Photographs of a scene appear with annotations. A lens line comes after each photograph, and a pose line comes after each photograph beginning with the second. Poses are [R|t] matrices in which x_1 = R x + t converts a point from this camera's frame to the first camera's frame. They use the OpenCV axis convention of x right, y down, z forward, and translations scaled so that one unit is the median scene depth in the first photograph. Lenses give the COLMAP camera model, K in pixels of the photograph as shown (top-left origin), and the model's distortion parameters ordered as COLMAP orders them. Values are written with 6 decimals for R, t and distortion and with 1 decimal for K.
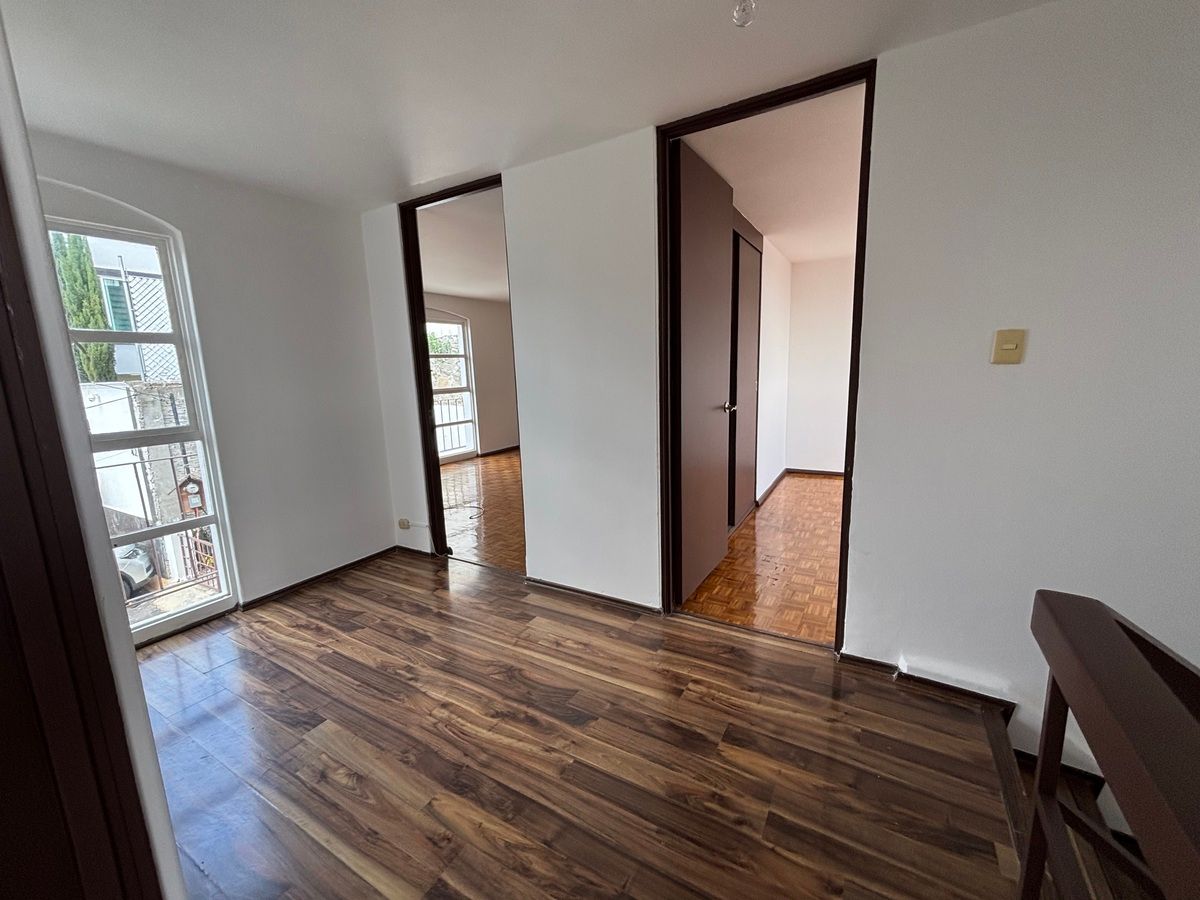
lens RADIAL K [[479.7, 0, 601.5], [0, 479.7, 450.5], [0, 0, 1]] dist [0.002191, 0.000590]
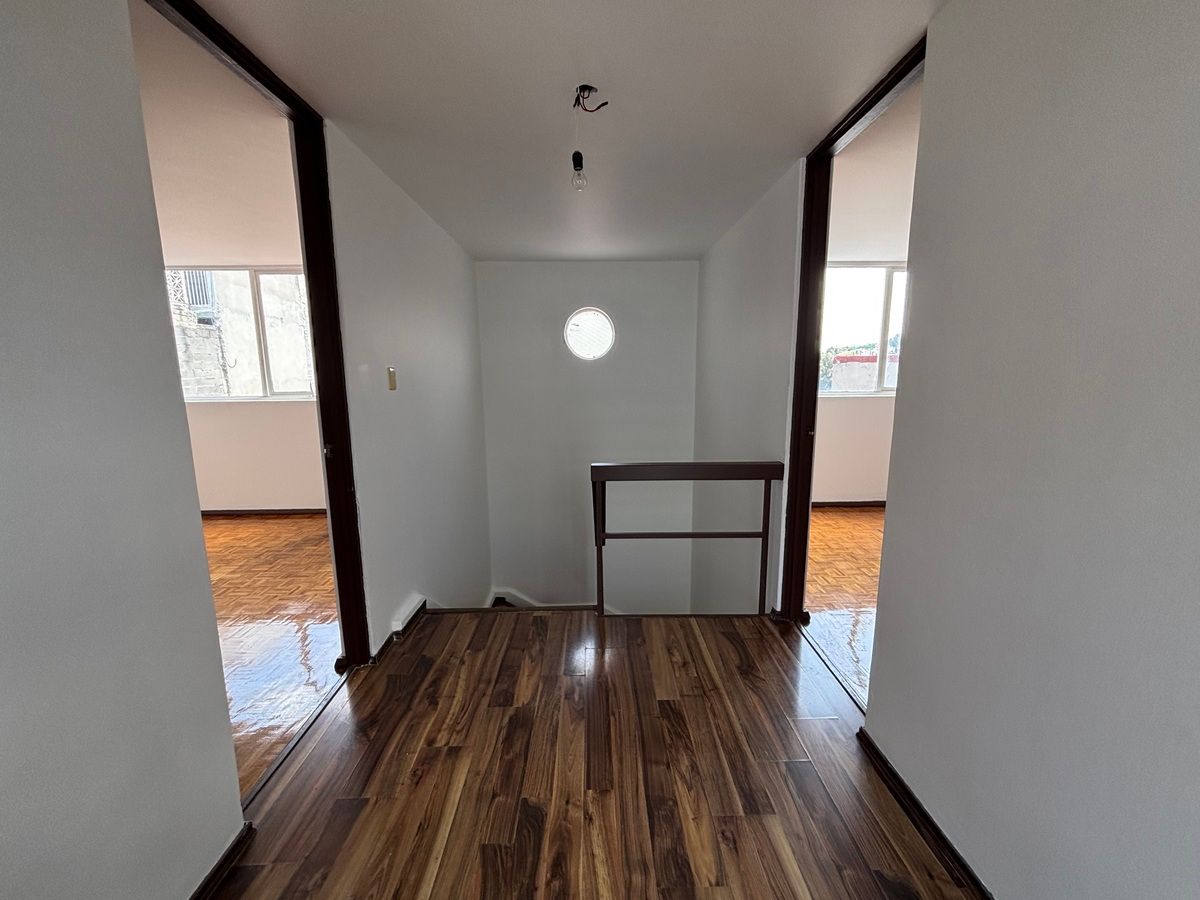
lens RADIAL K [[479.7, 0, 591.8], [0, 479.7, 447.3], [0, 0, 1]] dist [0.002191, 0.000590]
pose [[-0.495852, -0.097659, 0.862898, -0.884352], [0.172130, 0.962888, 0.207888, -0.241797], [-0.851177, 0.251612, -0.460640, 1.340431]]
